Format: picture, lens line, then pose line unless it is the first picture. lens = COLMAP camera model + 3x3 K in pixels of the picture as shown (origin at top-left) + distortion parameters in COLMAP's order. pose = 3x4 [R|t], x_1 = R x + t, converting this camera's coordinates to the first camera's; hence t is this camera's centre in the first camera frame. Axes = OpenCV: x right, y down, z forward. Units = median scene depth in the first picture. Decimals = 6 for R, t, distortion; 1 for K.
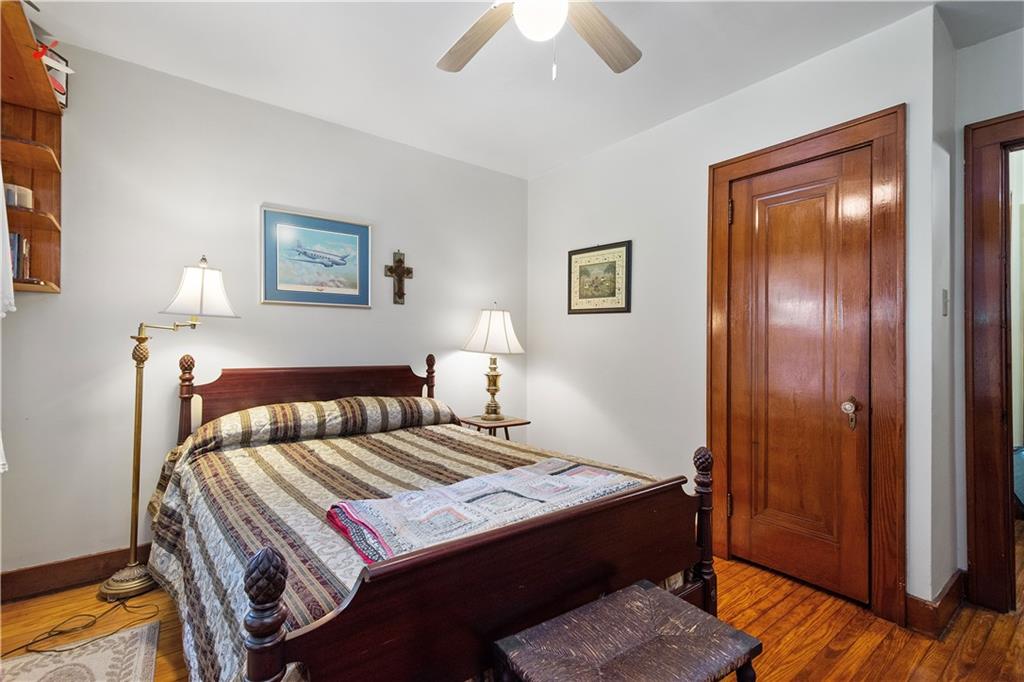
lens RADIAL K [[468.1, 0, 512.0], [0, 468.1, 337.1], [0, 0, 1]] dist [0.004931, -0.000480]
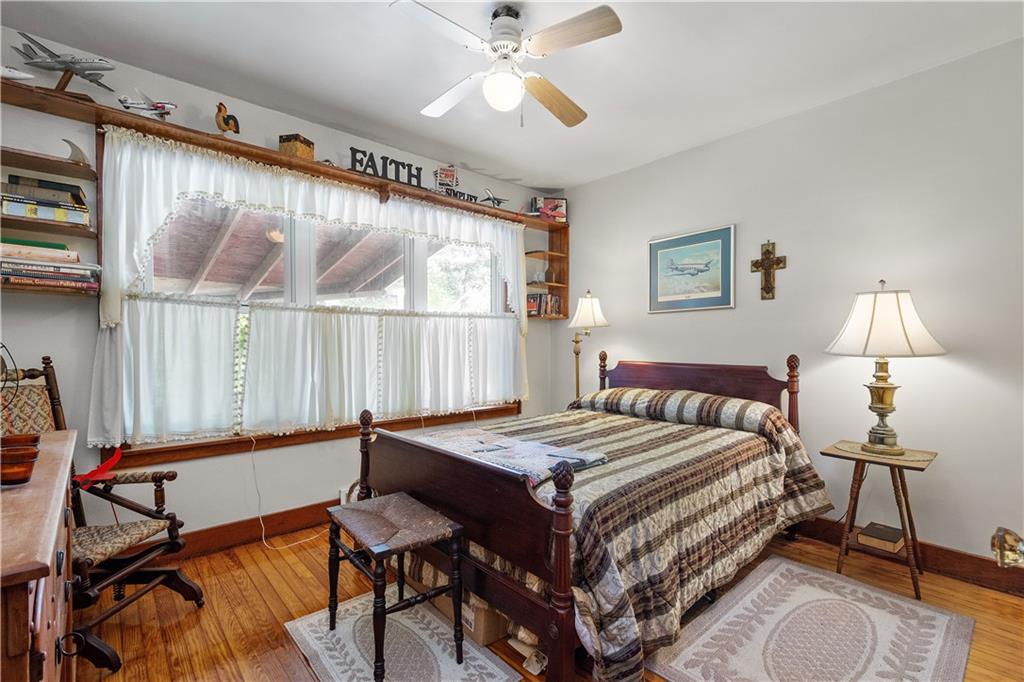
lens RADIAL K [[468.1, 0, 512.9], [0, 468.1, 345.4], [0, 0, 1]] dist [0.004931, -0.000480]
pose [[0.052407, -0.003007, -0.998621, 0.682893], [0.017567, 0.999844, -0.002089, 0.013237], [0.998471, -0.017433, 0.052451, 0.473487]]
